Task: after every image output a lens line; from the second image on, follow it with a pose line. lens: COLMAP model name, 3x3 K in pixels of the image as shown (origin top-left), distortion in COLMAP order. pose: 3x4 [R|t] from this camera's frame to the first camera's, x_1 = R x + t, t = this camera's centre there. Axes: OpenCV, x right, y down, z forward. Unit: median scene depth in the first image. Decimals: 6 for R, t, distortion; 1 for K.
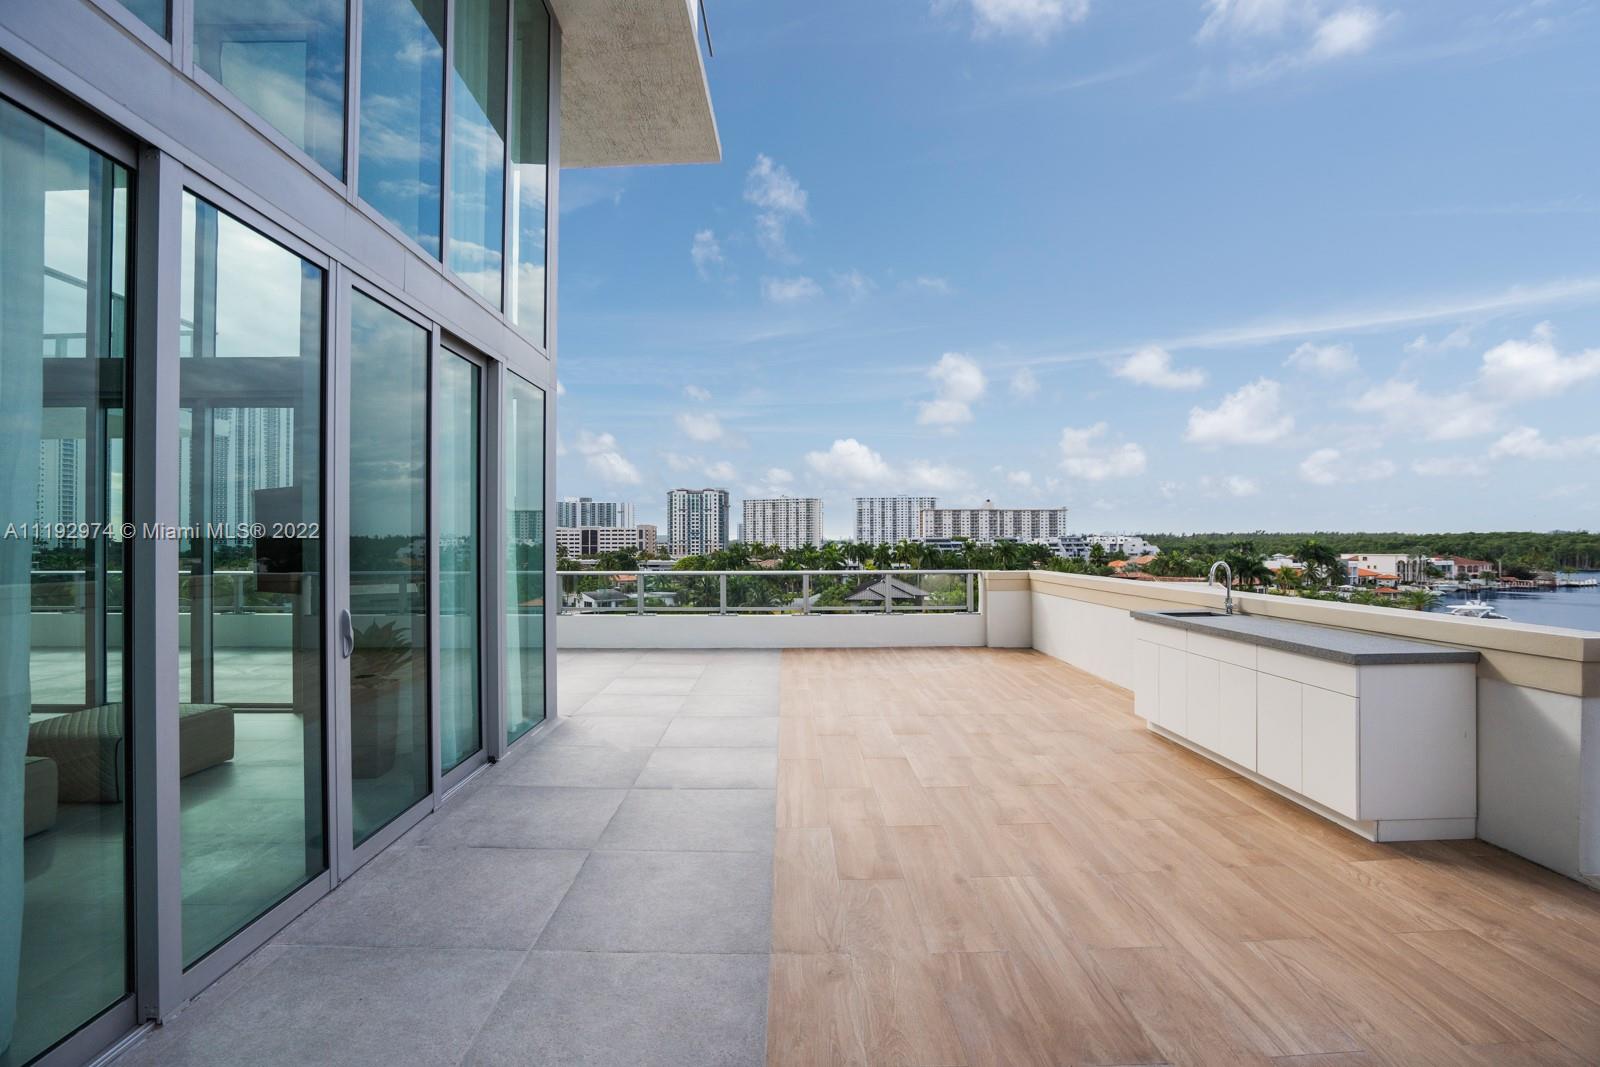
lens RADIAL K [[723.2, 0, 799.9], [0, 723.2, 535.7], [0, 0, 1]] dist [0.000971, 0.000711]
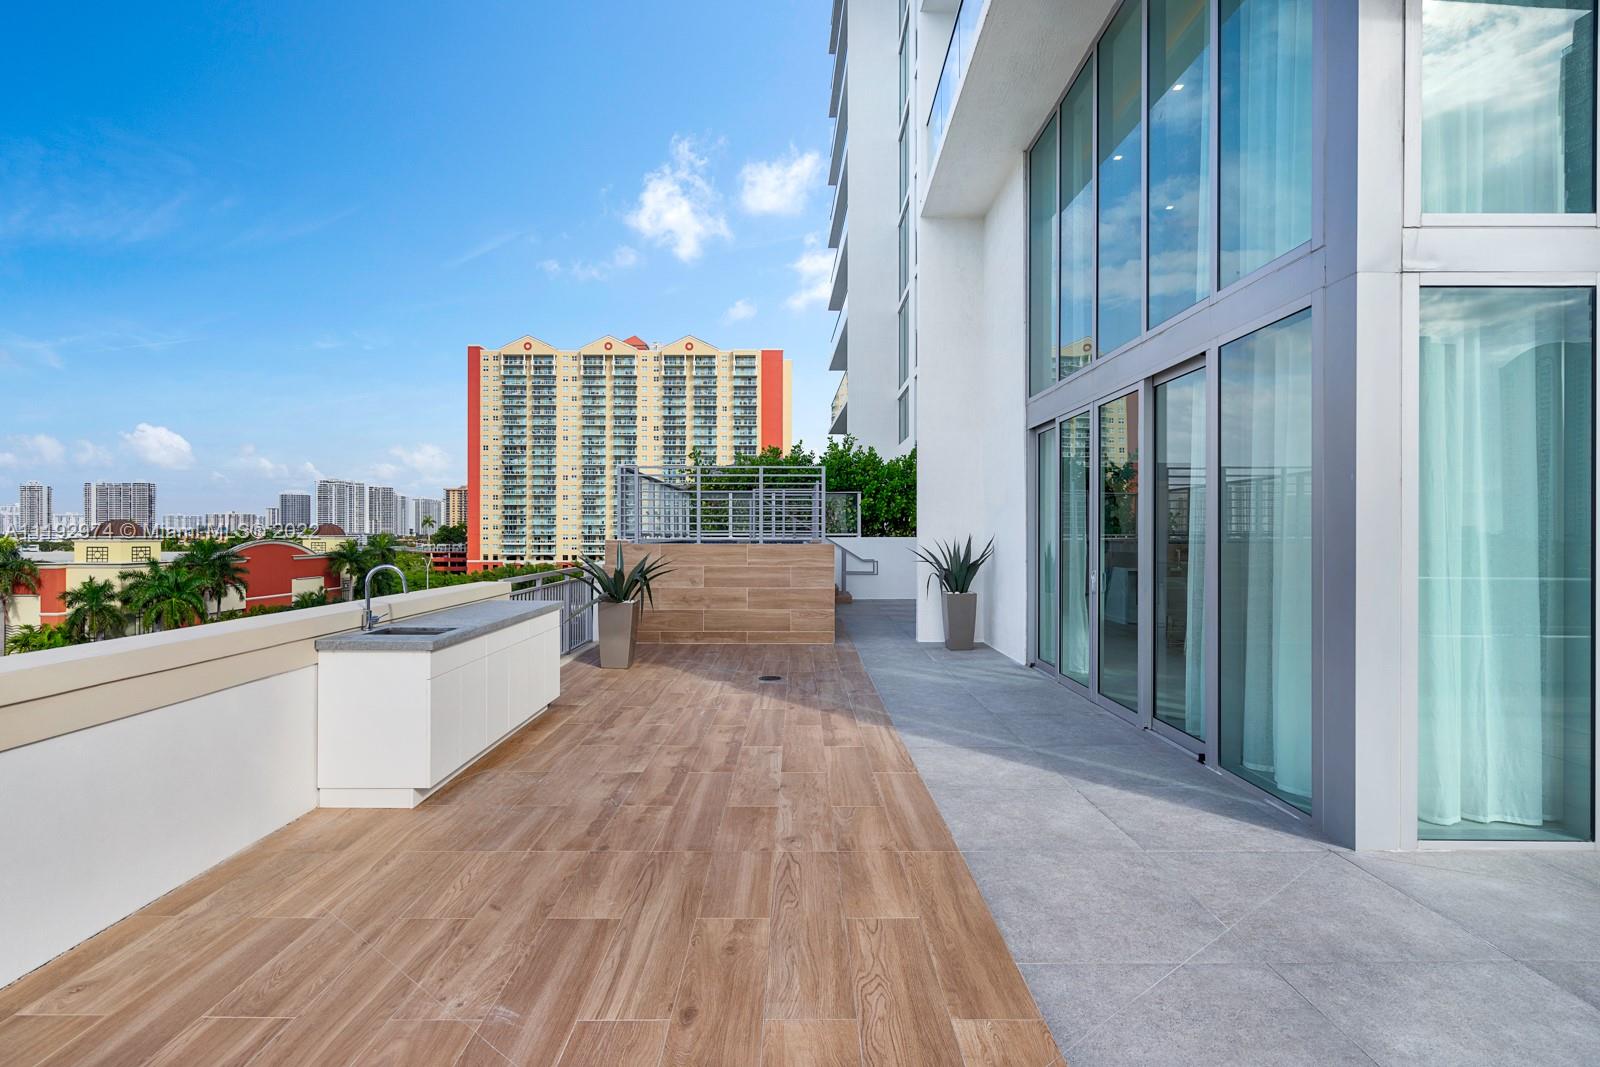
lens RADIAL K [[723.2, 0, 795.8], [0, 723.2, 531.7], [0, 0, 1]] dist [0.000971, 0.000711]
pose [[-0.999952, 0.001862, 0.009651, 0.487666], [0.001812, 0.999985, -0.005207, 0.015675], [-0.009661, -0.005190, -0.999940, 7.870853]]
